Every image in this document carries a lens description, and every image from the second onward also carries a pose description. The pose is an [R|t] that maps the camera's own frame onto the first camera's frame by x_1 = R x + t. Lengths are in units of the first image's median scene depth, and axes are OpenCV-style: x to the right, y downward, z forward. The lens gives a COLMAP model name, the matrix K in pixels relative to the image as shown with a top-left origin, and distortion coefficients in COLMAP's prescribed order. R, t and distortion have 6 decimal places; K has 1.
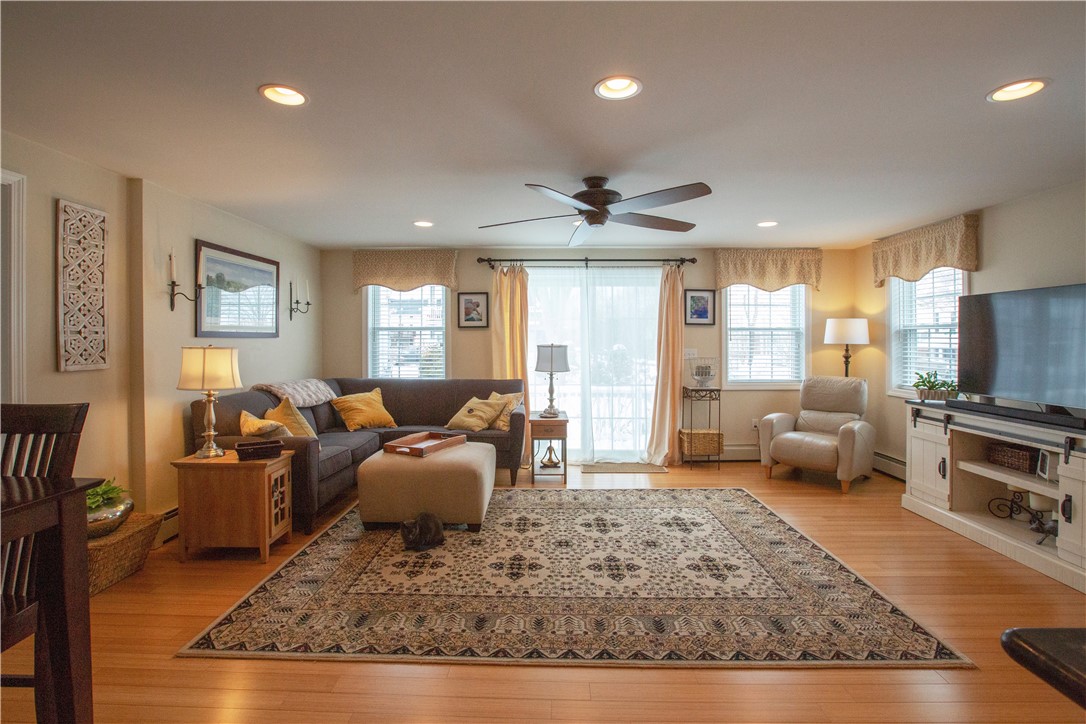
lens RADIAL K [[504.0, 0, 539.3], [0, 504.0, 342.4], [0, 0, 1]] dist [-0.057472, 0.024186]
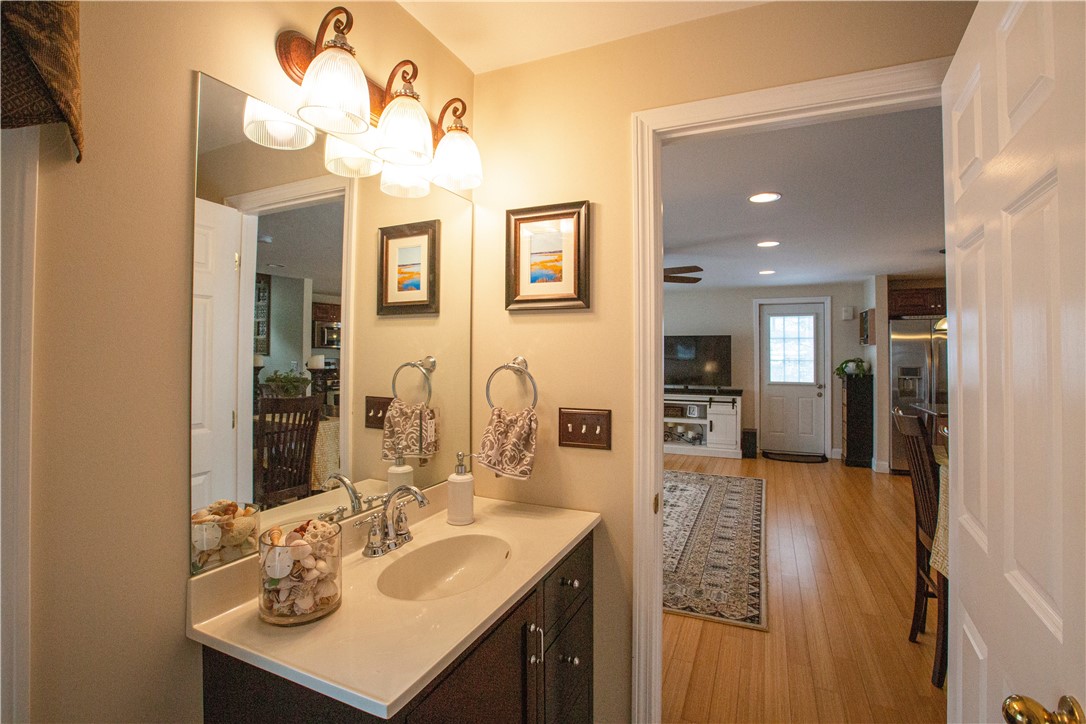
lens RADIAL K [[504.0, 0, 539.3], [0, 504.0, 342.4], [0, 0, 1]] dist [-0.057472, 0.024186]
pose [[0.391500, 0.021509, 0.919927, -0.995888], [0.002644, 0.999696, -0.024499, -0.016228], [-0.920174, 0.012023, 0.391324, 0.493823]]
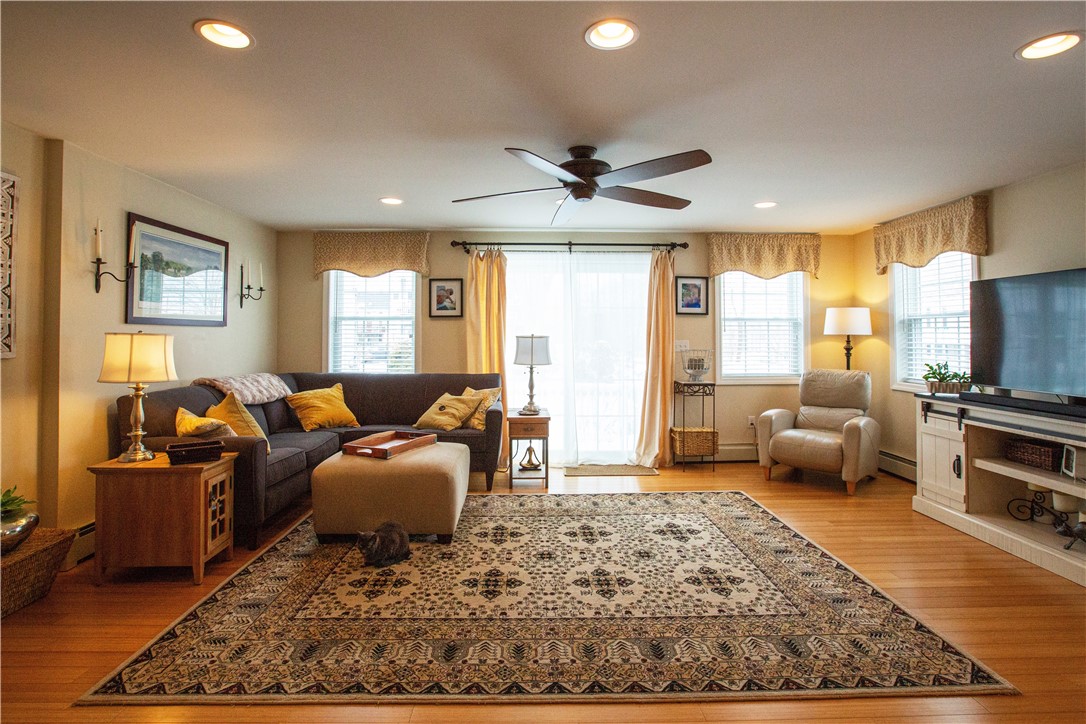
lens RADIAL K [[531.6, 0, 539.9], [0, 531.6, 326.9], [0, 0, 1]] dist [-0.052157, 0.021665]
pose [[0.999135, 0.001649, 0.041559, -0.001494], [-0.000663, 0.999718, -0.023734, 0.014258], [-0.041586, 0.023686, 0.998854, 0.042836]]
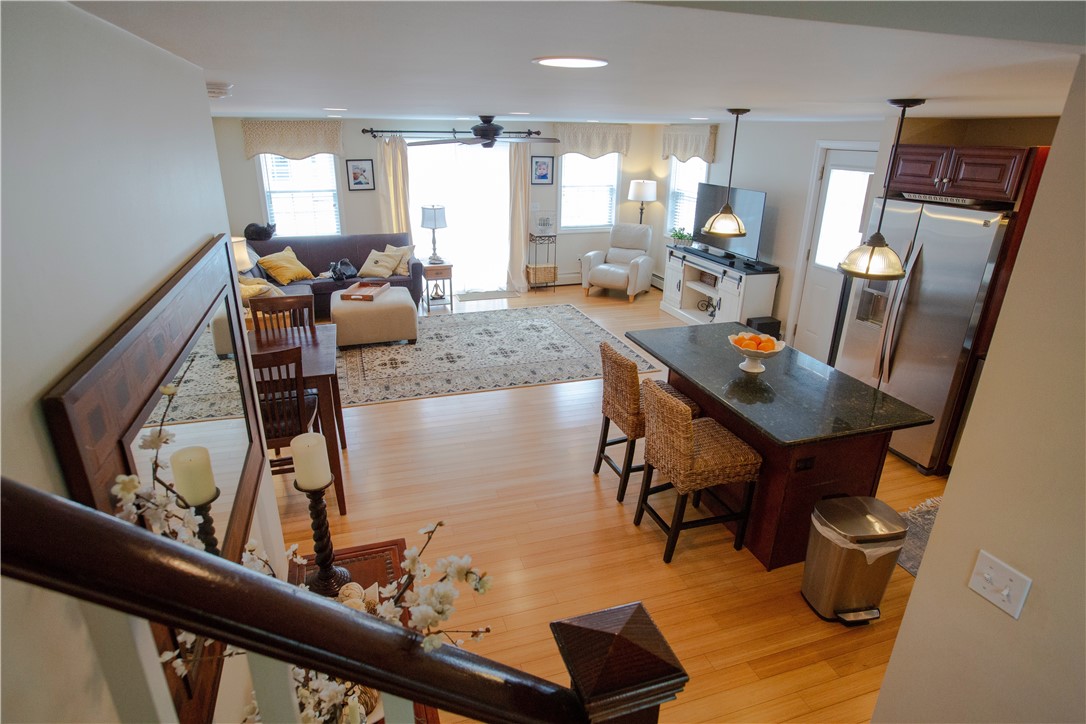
lens RADIAL K [[587.4, 0, 528.3], [0, 587.4, 358.5], [0, 0, 1]] dist [-0.051420, -0.000133]
pose [[0.949271, -0.106113, 0.296015, -0.270605], [-0.006103, 0.934951, 0.354725, -0.193154], [-0.314401, -0.338536, 0.886874, -0.627499]]
